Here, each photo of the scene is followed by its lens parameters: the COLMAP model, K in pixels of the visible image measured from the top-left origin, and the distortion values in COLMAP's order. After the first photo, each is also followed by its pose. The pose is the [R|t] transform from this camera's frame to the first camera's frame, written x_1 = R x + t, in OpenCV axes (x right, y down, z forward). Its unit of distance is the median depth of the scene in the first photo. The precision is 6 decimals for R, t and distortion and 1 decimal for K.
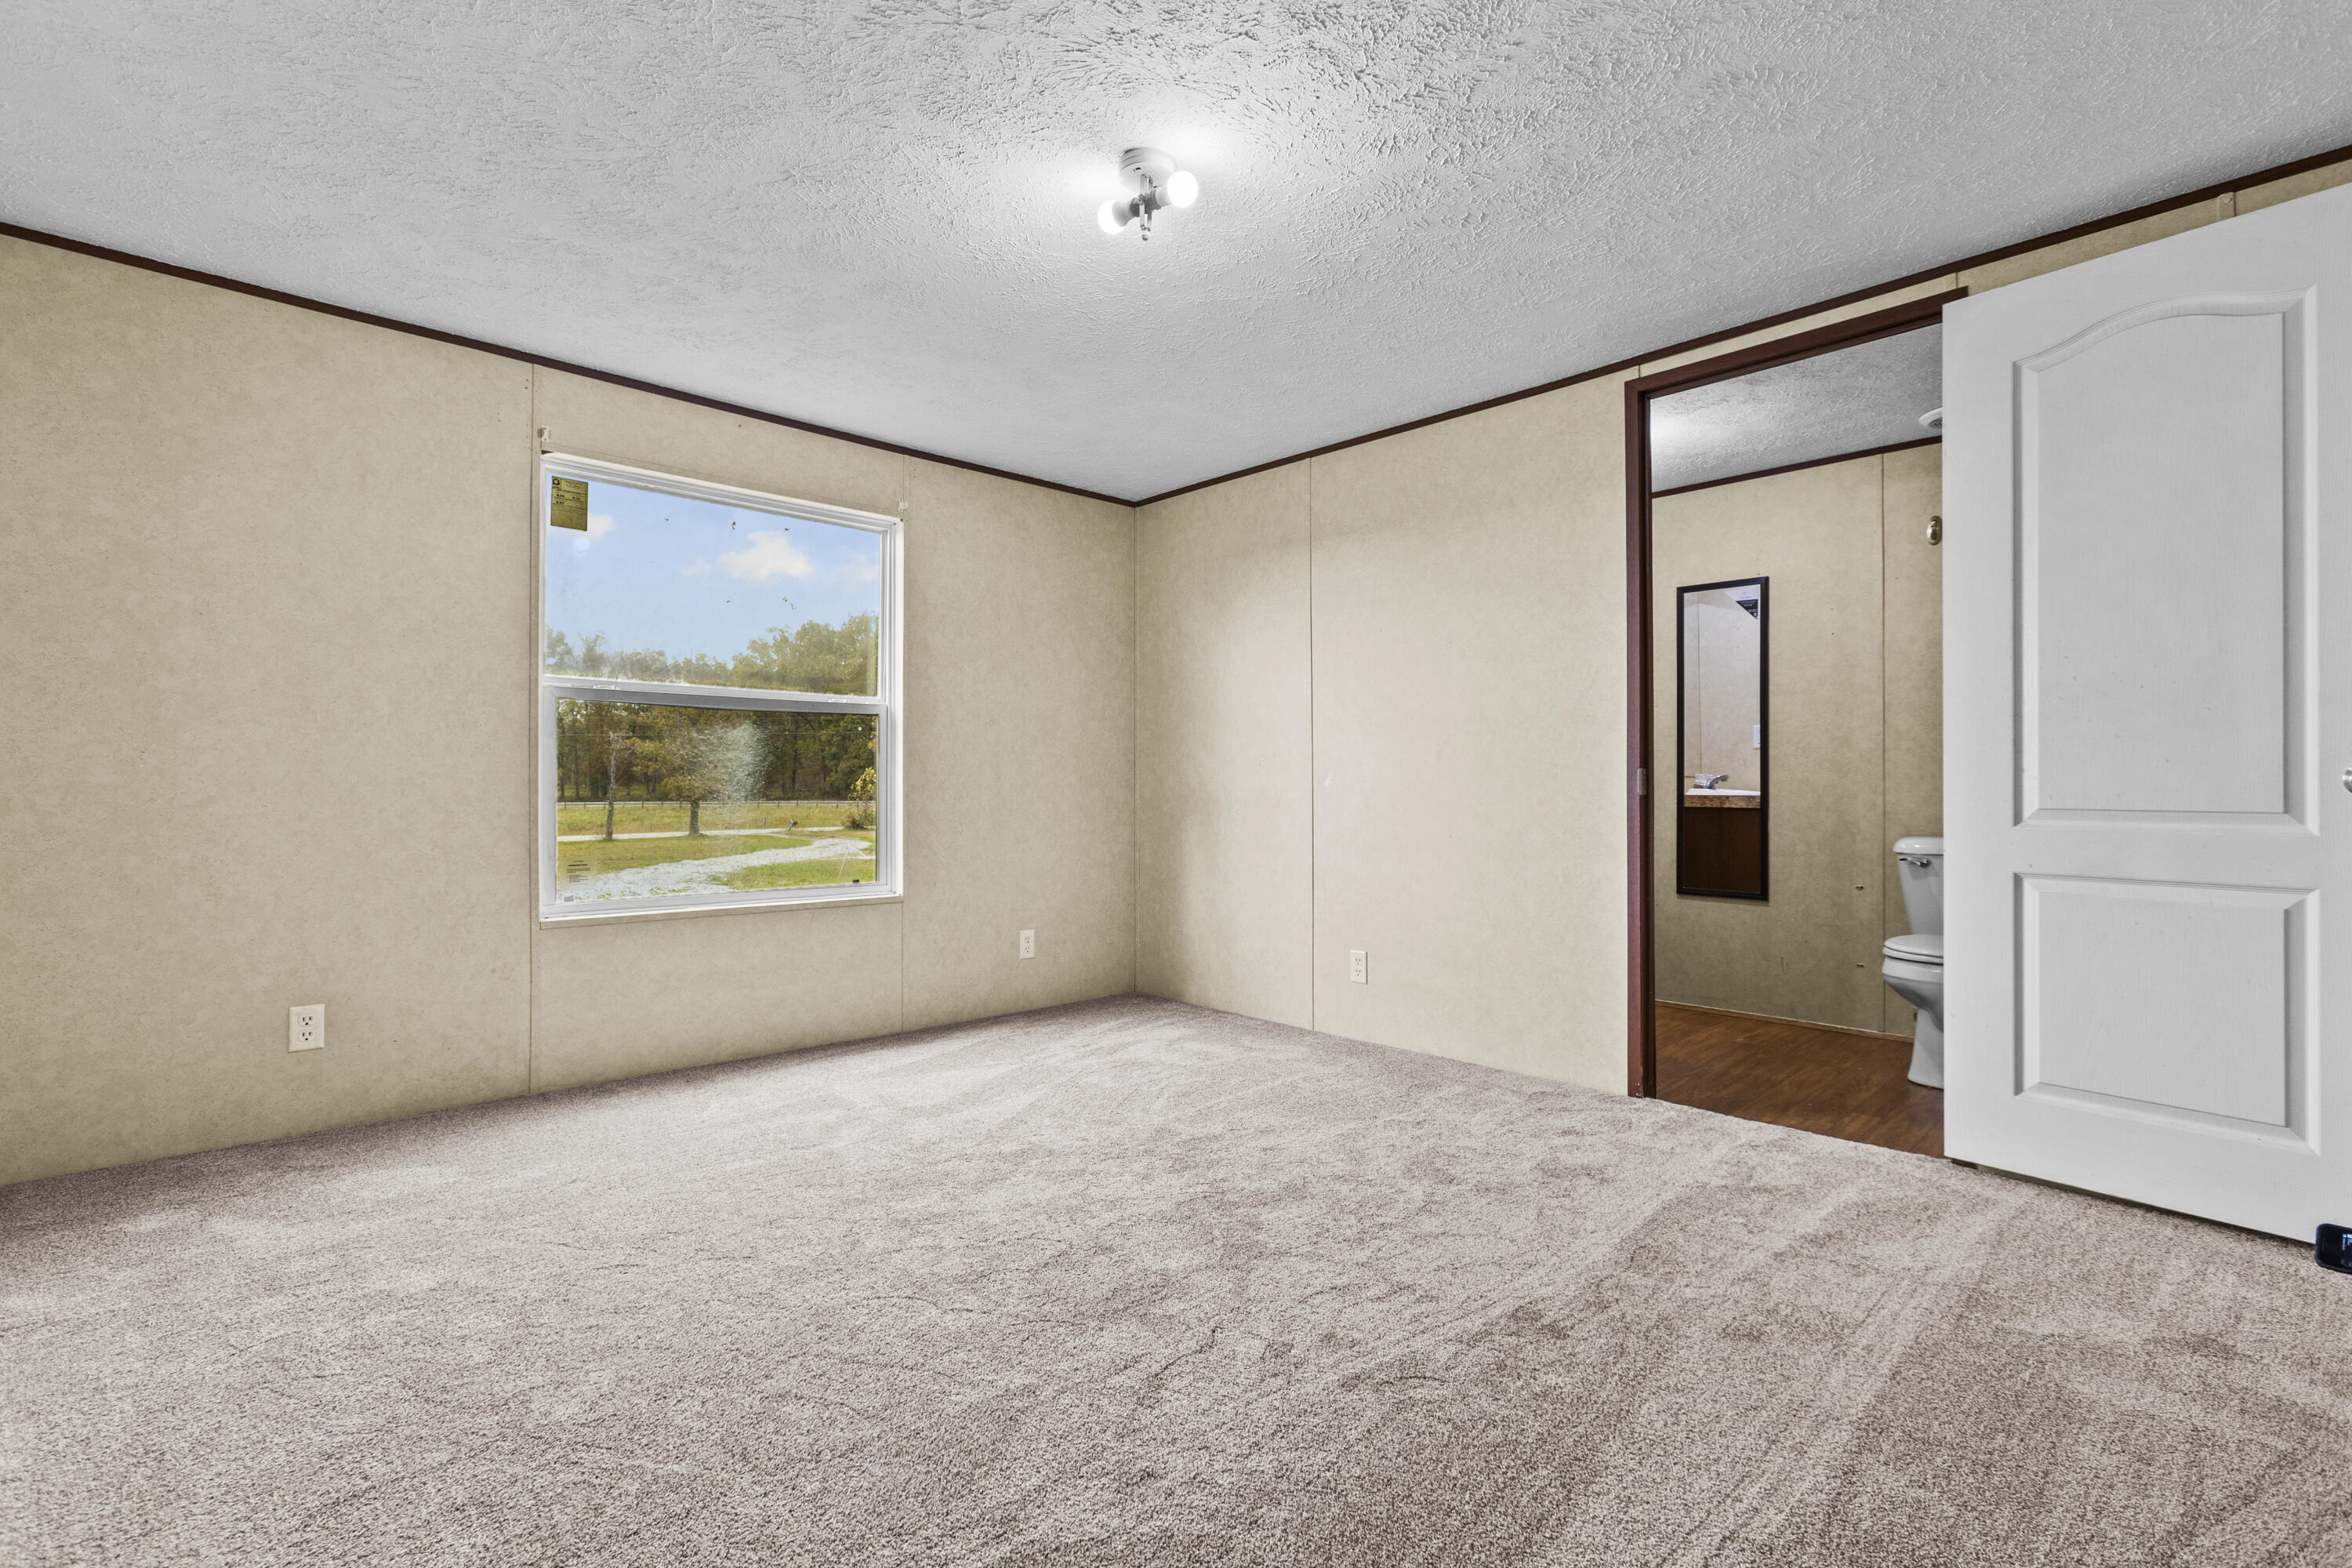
lens RADIAL K [[1054.9, 0, 1170.0], [0, 1054.9, 784.9], [0, 0, 1]] dist [-0.008090, 0.004232]
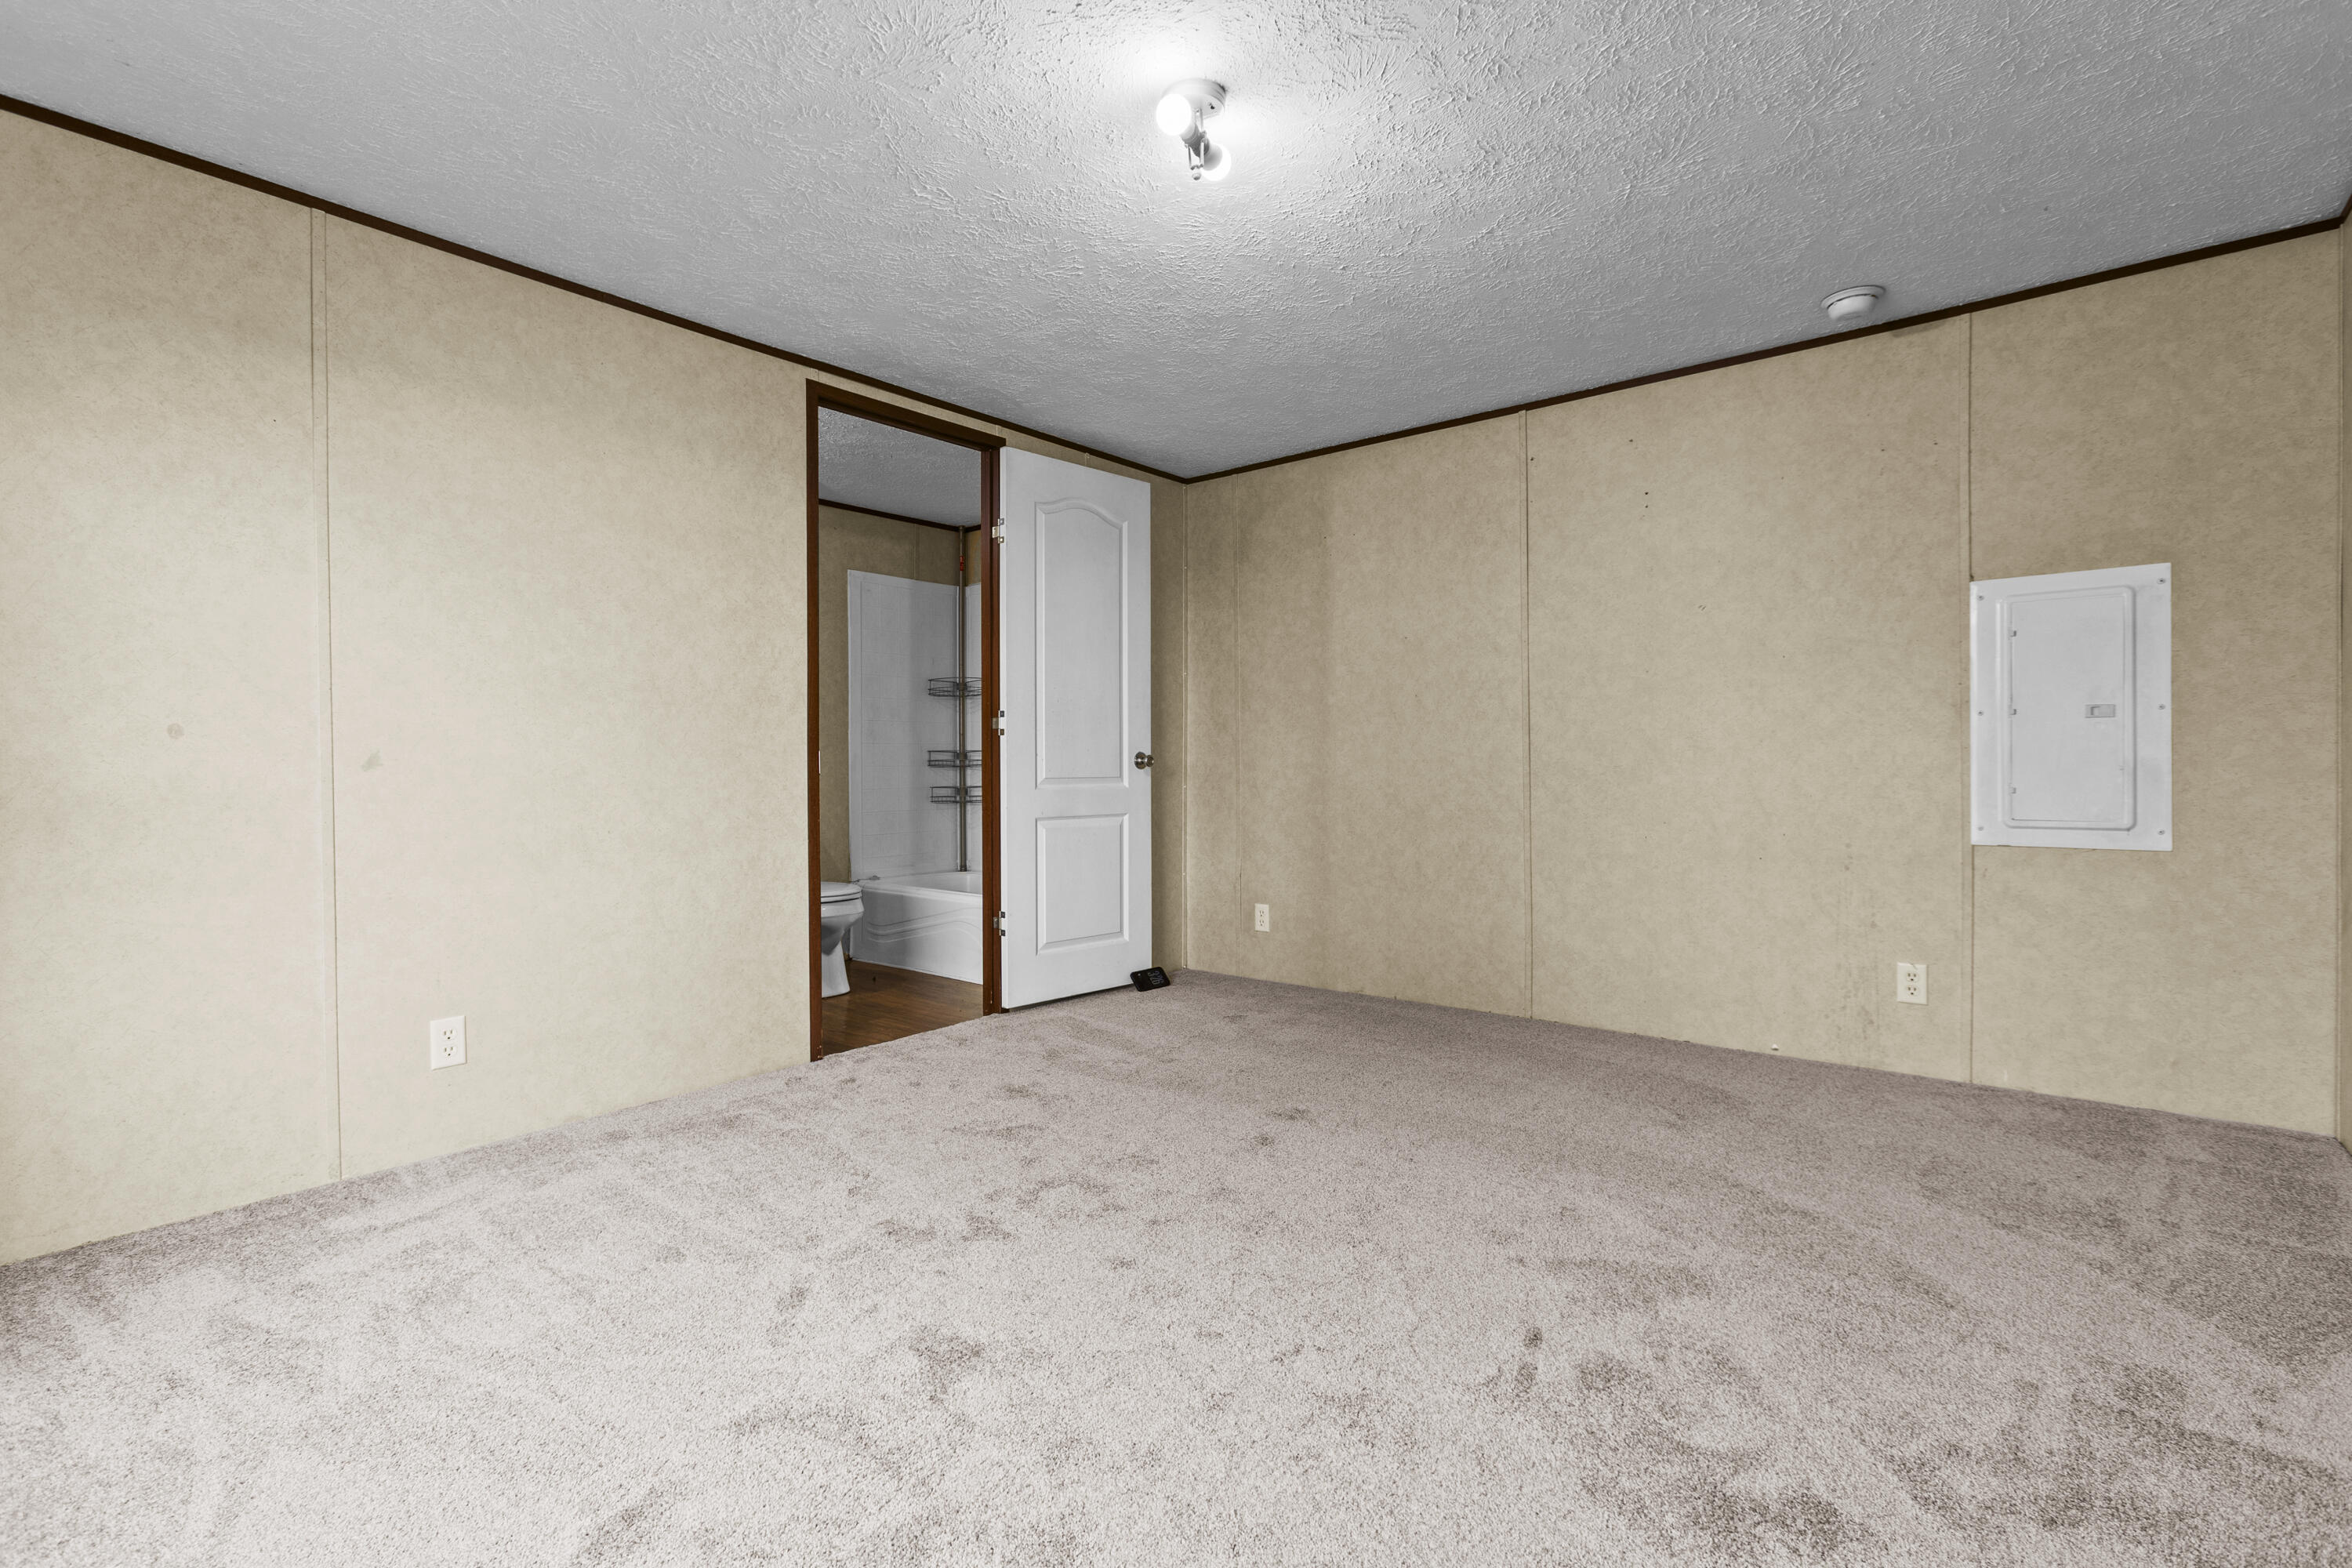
lens RADIAL K [[1054.9, 0, 1188.2], [0, 1054.9, 771.8], [0, 0, 1]] dist [-0.008090, 0.004232]
pose [[-0.138760, -0.012355, 0.990249, -0.739908], [0.000771, 0.999921, 0.012583, -0.007993], [-0.990326, 0.002509, -0.138740, 0.870748]]
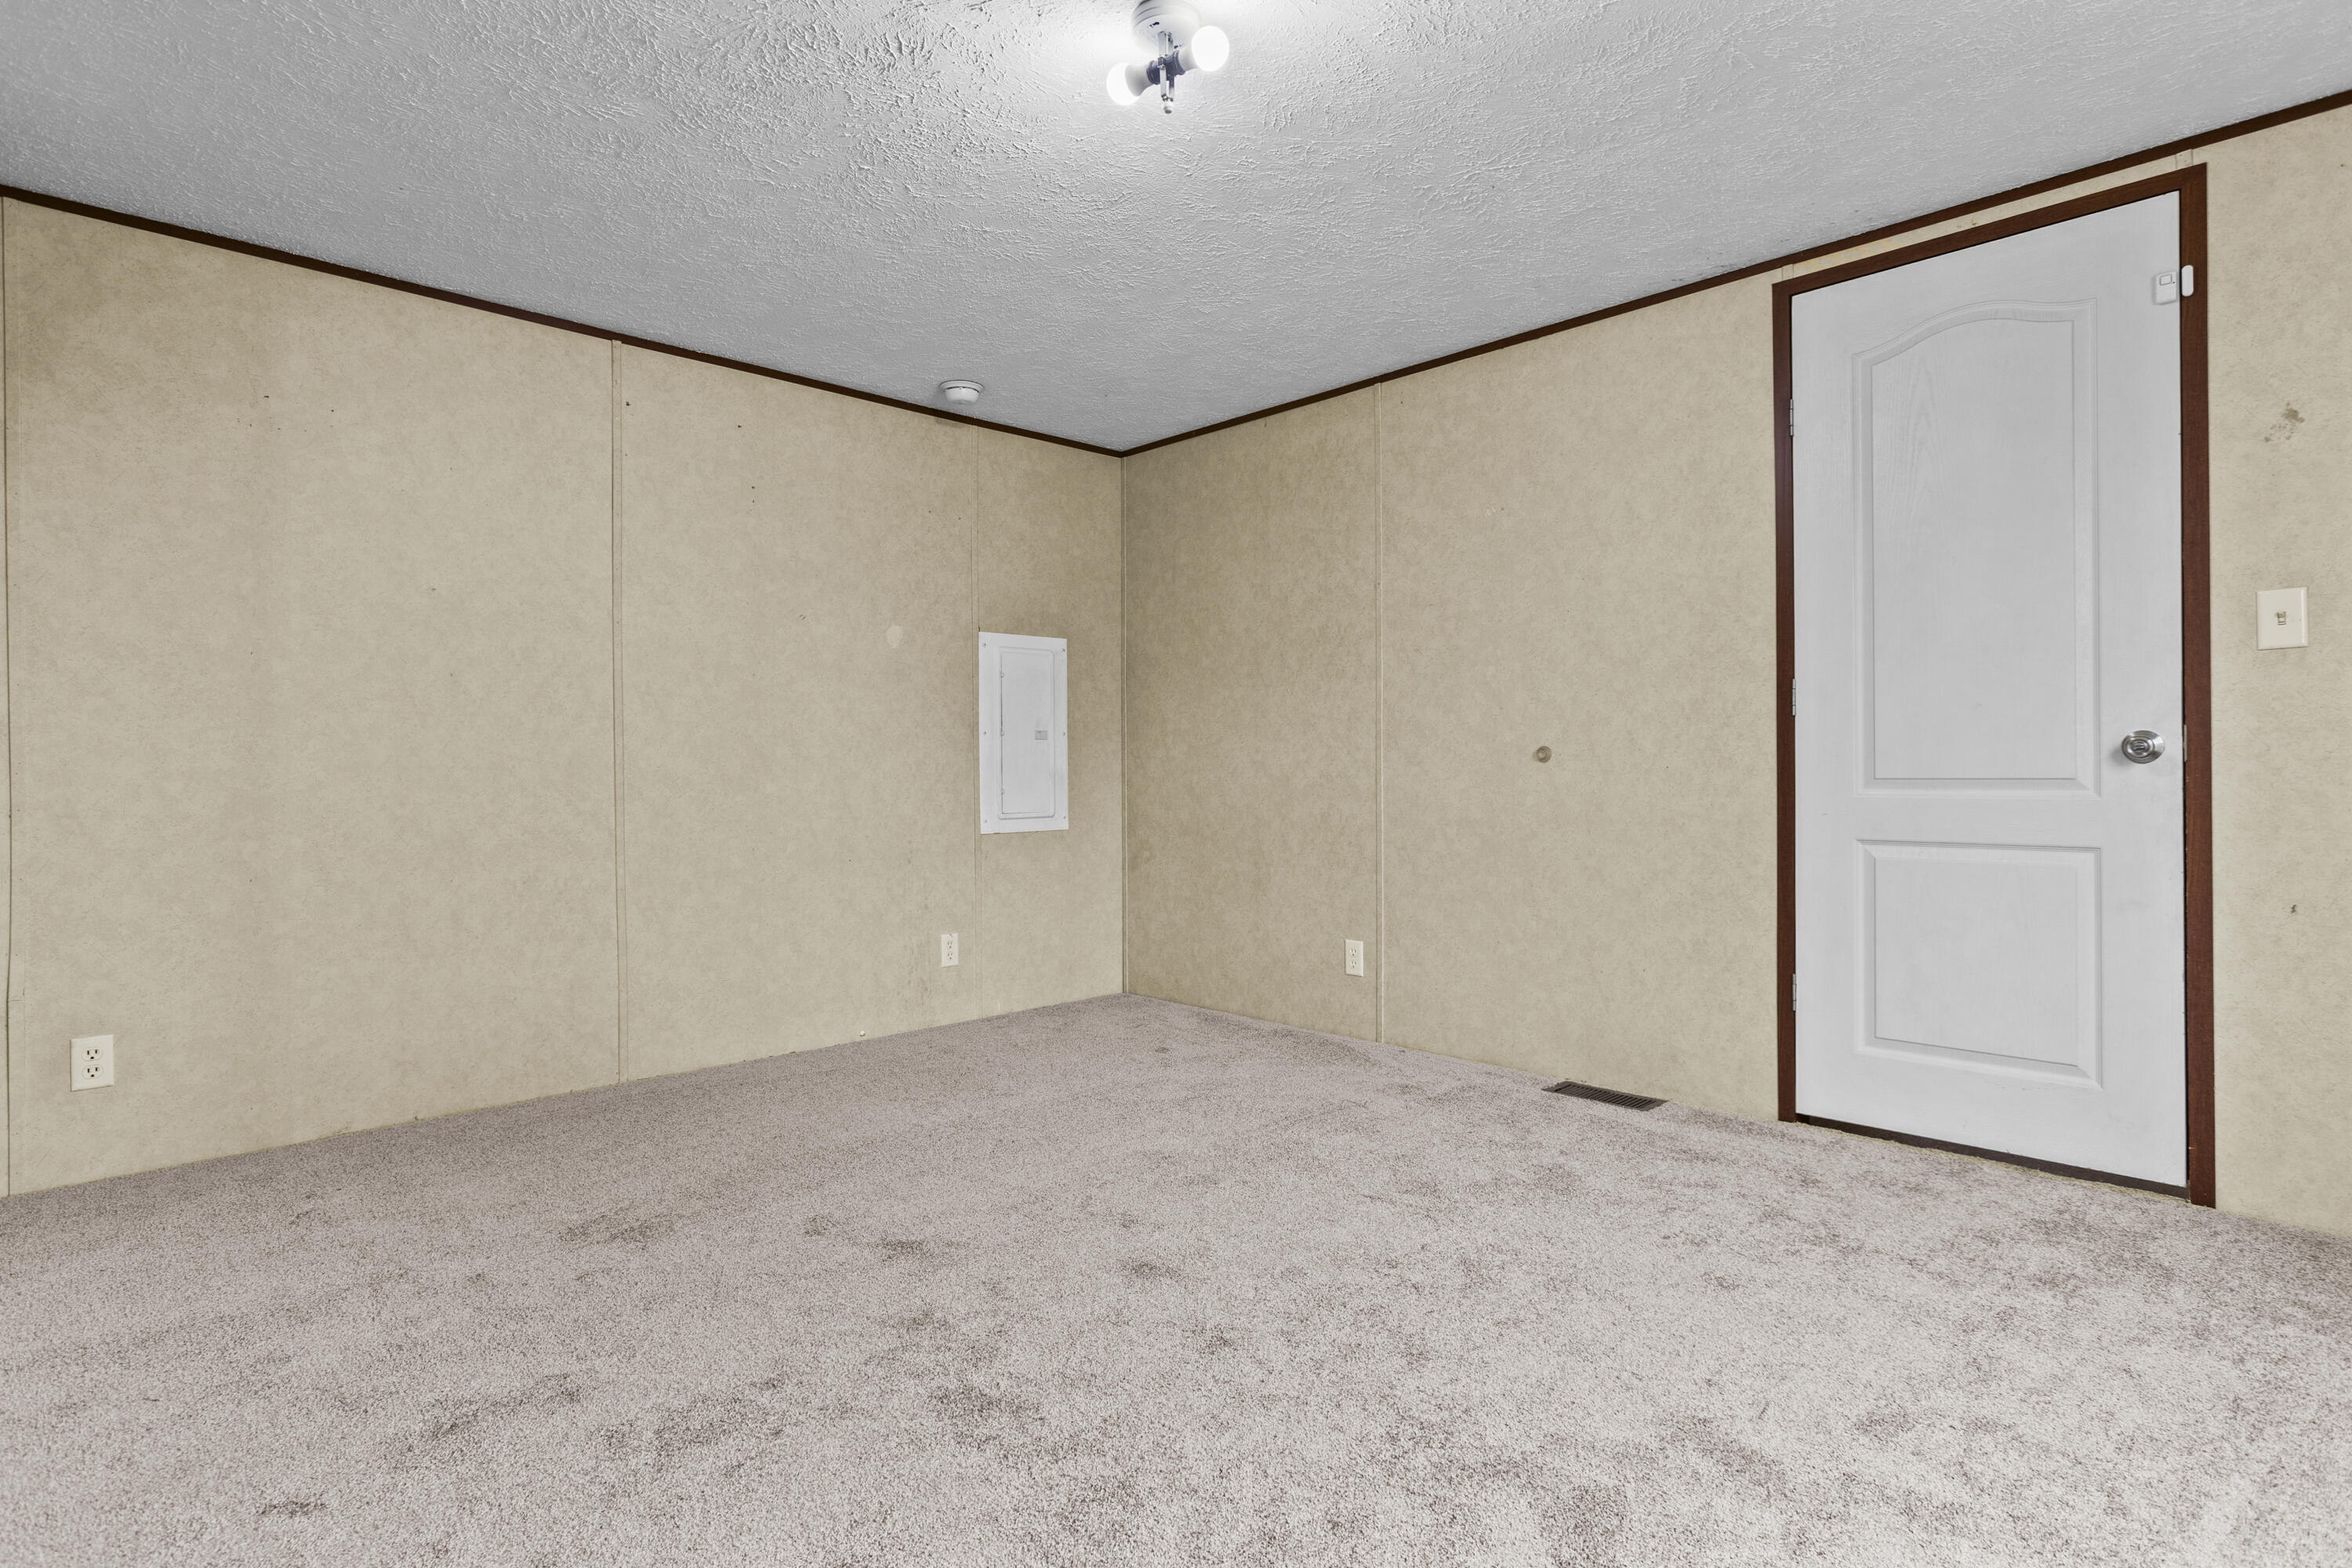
lens RADIAL K [[1140.1, 0, 1188.1], [0, 1140.1, 764.5], [0, 0, 1]] dist [-0.003458, 0.004714]
pose [[-0.999980, -0.001121, 0.006196, -0.041449], [-0.001173, 0.999964, -0.008349, 0.000924], [-0.006187, -0.008356, -0.999946, 1.467113]]
